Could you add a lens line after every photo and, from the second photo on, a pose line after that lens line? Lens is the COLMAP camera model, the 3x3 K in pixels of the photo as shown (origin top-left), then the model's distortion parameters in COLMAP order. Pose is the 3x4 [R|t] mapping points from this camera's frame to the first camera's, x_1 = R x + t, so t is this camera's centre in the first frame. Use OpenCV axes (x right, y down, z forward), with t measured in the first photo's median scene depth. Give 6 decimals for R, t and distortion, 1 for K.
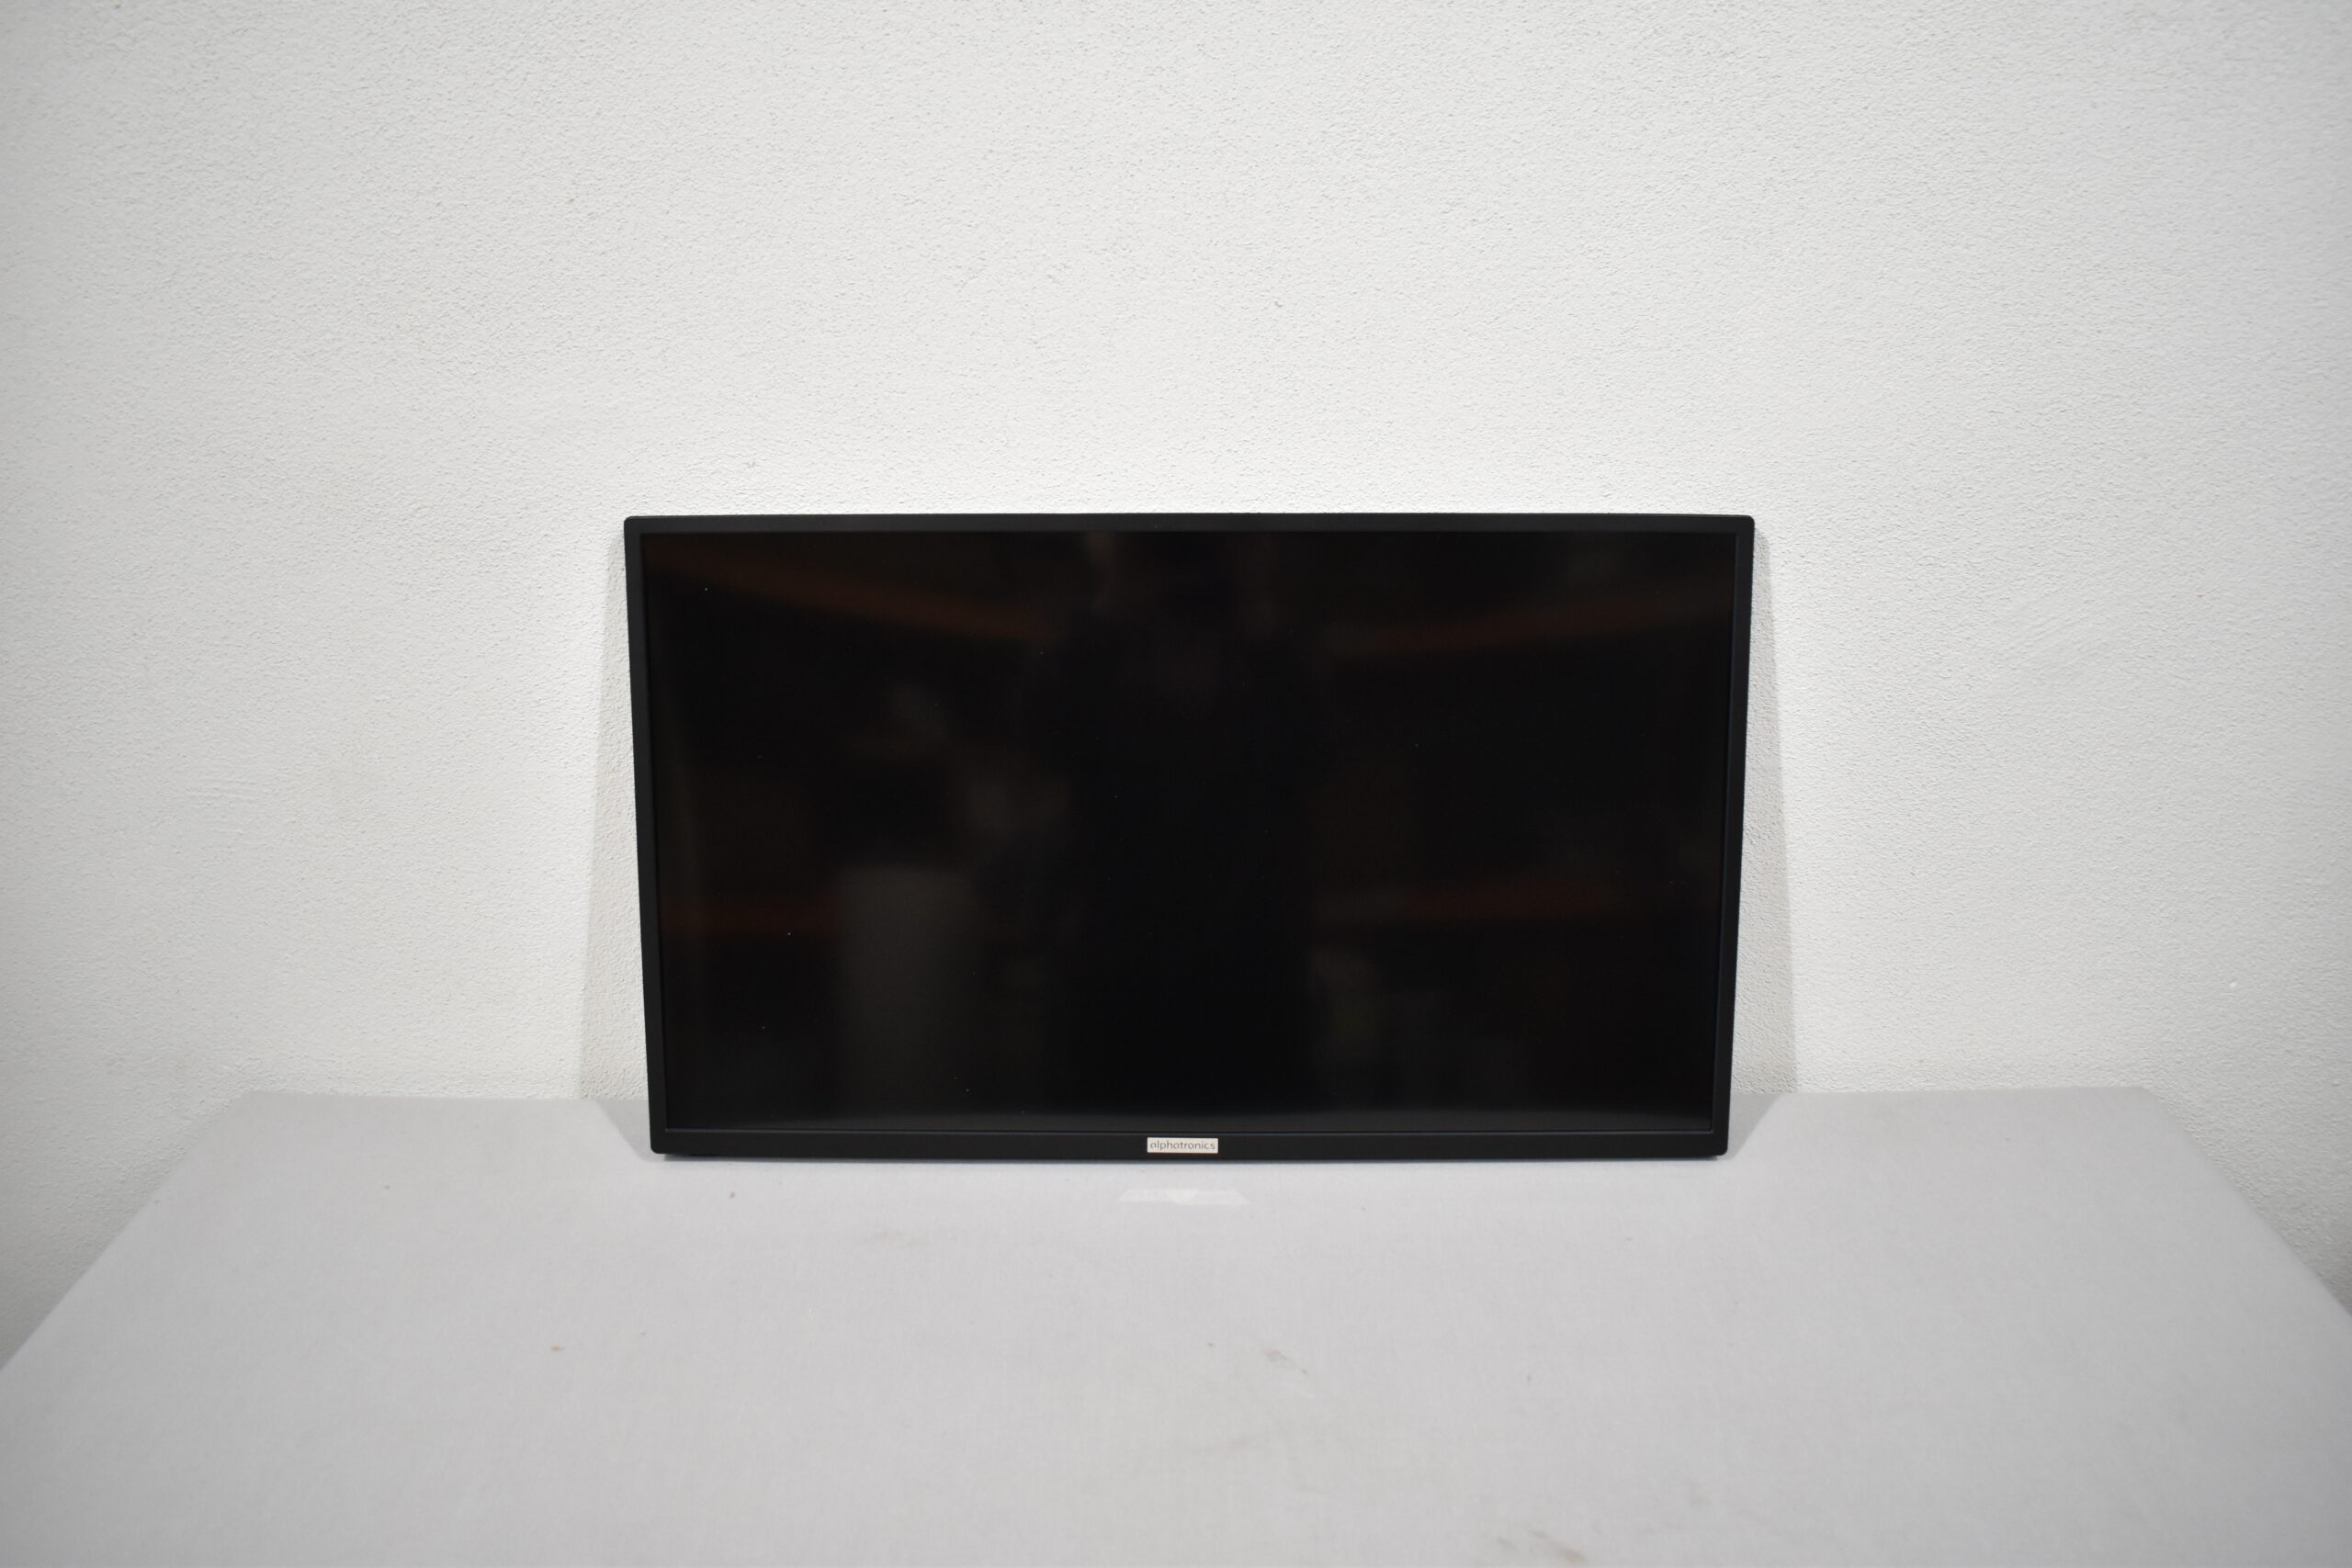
lens RADIAL K [[1831.5, 0, 1171.8], [0, 1831.5, 783.9], [0, 0, 1]] dist [-0.082053, 0.013973]
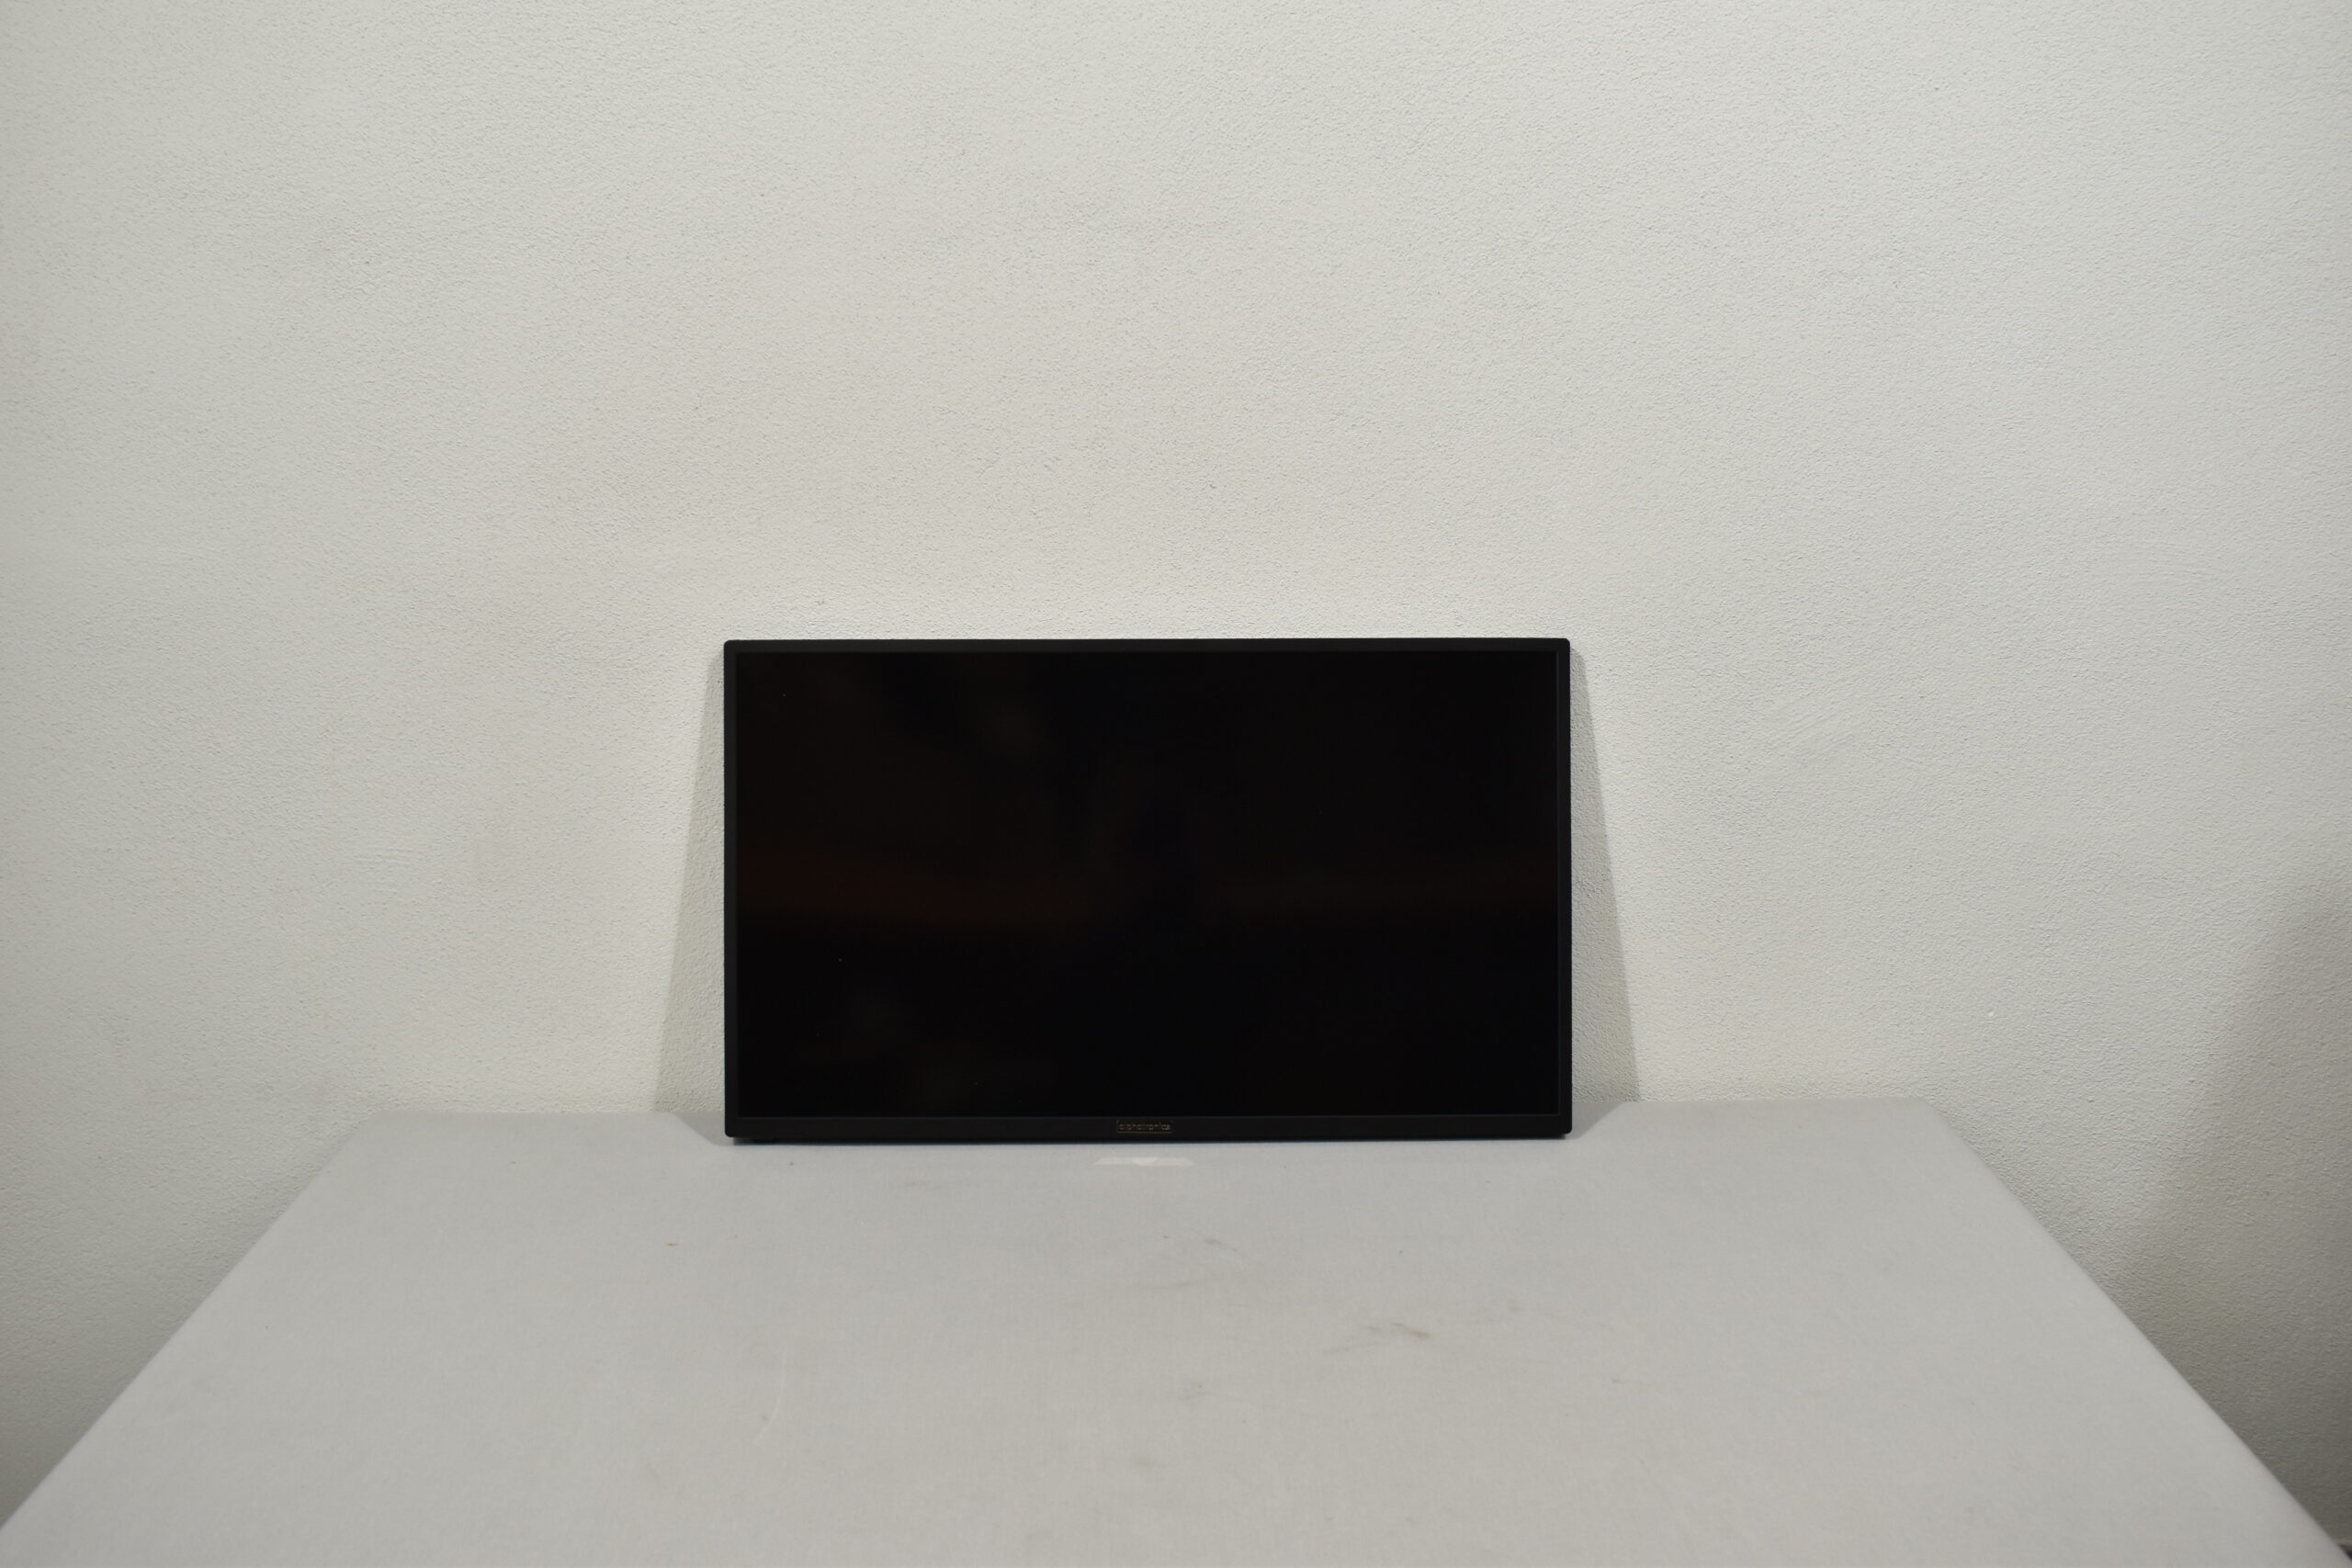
lens RADIAL K [[2241.8, 0, 1172.2], [0, 2241.8, 782.8], [0, 0, 1]] dist [-0.021818, 0.000000]
pose [[0.999868, -0.002012, 0.016132, 0.000404], [0.004404, 0.988734, -0.149620, 0.206935], [-0.015649, 0.149671, 0.988612, -0.625283]]
